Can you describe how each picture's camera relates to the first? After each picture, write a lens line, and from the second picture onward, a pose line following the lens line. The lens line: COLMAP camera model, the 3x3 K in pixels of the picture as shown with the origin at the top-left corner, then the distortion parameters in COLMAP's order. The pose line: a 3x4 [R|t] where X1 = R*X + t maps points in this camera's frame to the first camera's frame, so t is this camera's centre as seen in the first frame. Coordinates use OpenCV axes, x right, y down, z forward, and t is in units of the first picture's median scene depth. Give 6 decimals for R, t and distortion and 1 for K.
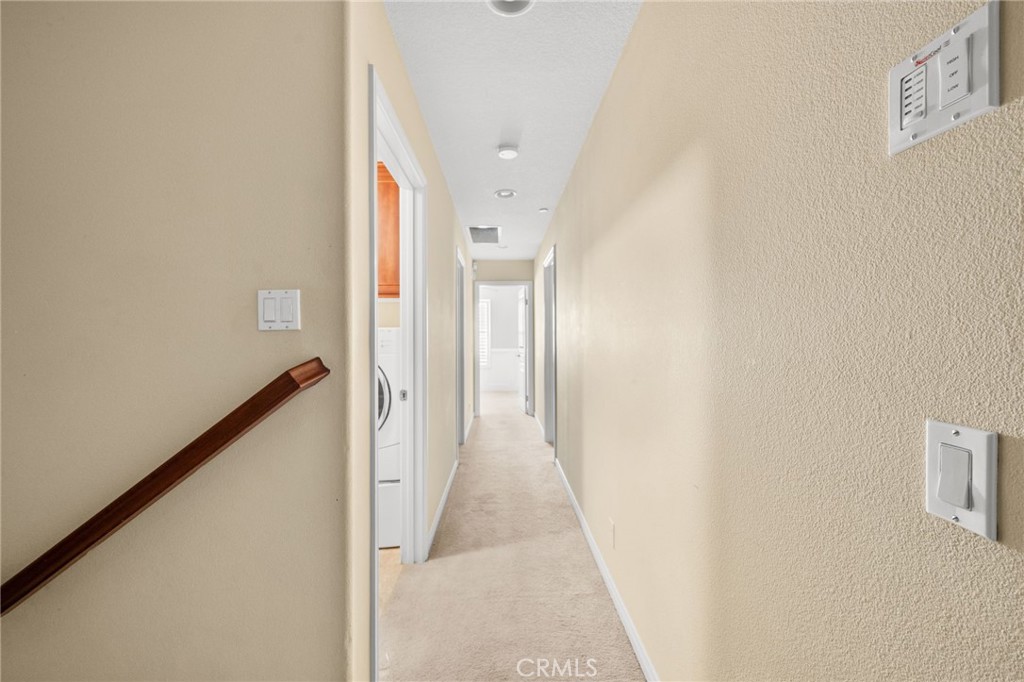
lens RADIAL K [[410.6, 0, 512.0], [0, 410.6, 341.0], [0, 0, 1]] dist [0.000309, 0.000045]
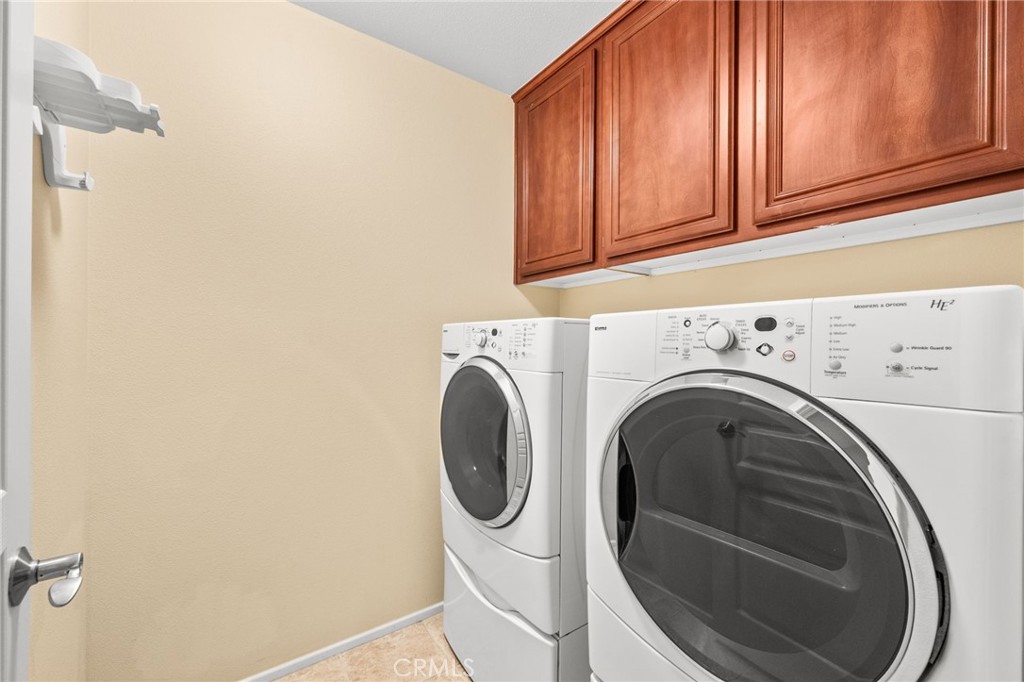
lens RADIAL K [[410.6, 0, 512.0], [0, 410.6, 341.0], [0, 0, 1]] dist [0.000309, 0.000045]
pose [[0.557629, 0.002366, -0.830087, -0.224760], [-0.008474, 0.999960, -0.002843, -0.001396], [0.830047, 0.008620, 0.557627, 0.629509]]
